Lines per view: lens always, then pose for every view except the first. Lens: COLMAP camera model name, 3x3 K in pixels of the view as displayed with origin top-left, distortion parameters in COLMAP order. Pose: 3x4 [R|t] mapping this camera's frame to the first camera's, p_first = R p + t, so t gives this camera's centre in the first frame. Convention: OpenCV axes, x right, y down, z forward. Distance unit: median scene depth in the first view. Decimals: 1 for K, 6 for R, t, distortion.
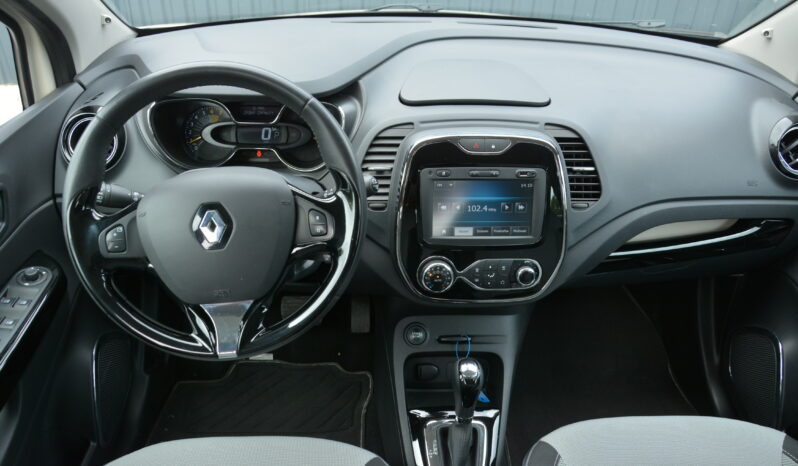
lens RADIAL K [[619.5, 0, 397.1], [0, 619.5, 244.1], [0, 0, 1]] dist [-0.056107, 0.013451]
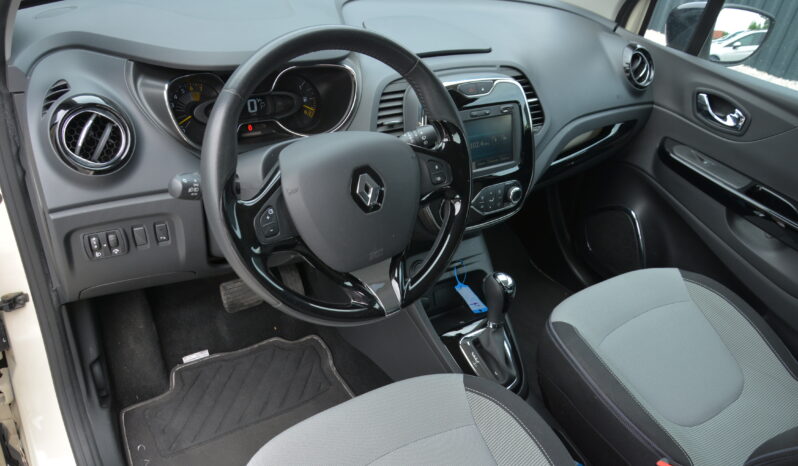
lens RADIAL K [[619.5, 0, 399.9], [0, 619.5, 233.7], [0, 0, 1]] dist [-0.056107, 0.013451]
pose [[0.841610, -0.225220, 0.490886, -0.578498], [0.203177, 0.974164, 0.098608, -0.037795], [-0.500412, 0.016747, 0.865626, 0.078177]]
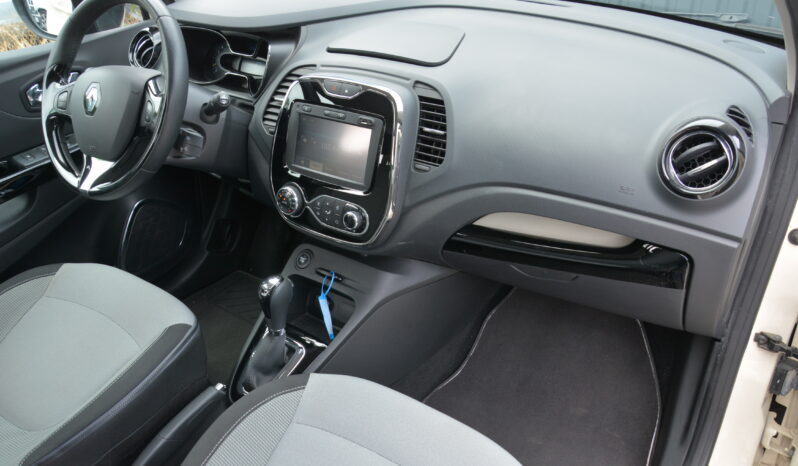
lens RADIAL K [[619.5, 0, 401.2], [0, 619.5, 236.6], [0, 0, 1]] dist [-0.056107, 0.013451]
pose [[0.796212, 0.264538, -0.544119, 0.840712], [-0.283768, 0.957572, 0.050310, 0.001776], [0.534343, 0.114346, 0.837498, 0.180077]]
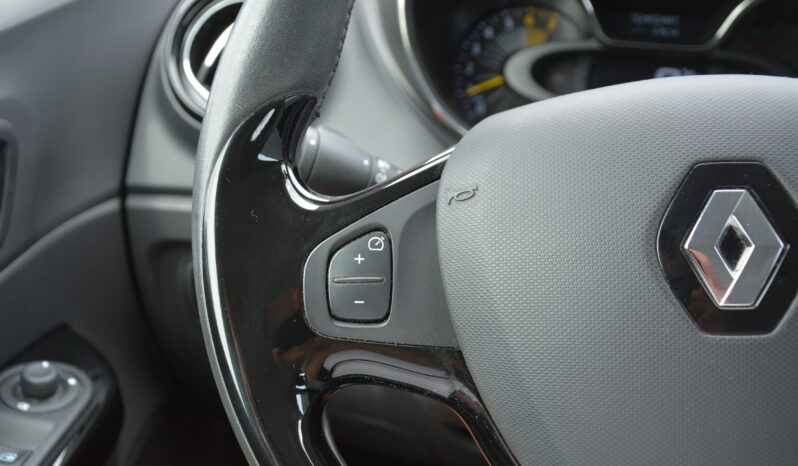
lens RADIAL K [[1032.3, 0, 398.6], [0, 1032.3, 238.8], [0, 0, 1]] dist [0.010725, 0.000000]
pose [[0.979557, 0.078910, -0.185042, -0.271083], [-0.110172, 0.980076, -0.165266, 0.042407], [0.168314, 0.182274, 0.968735, 0.403280]]
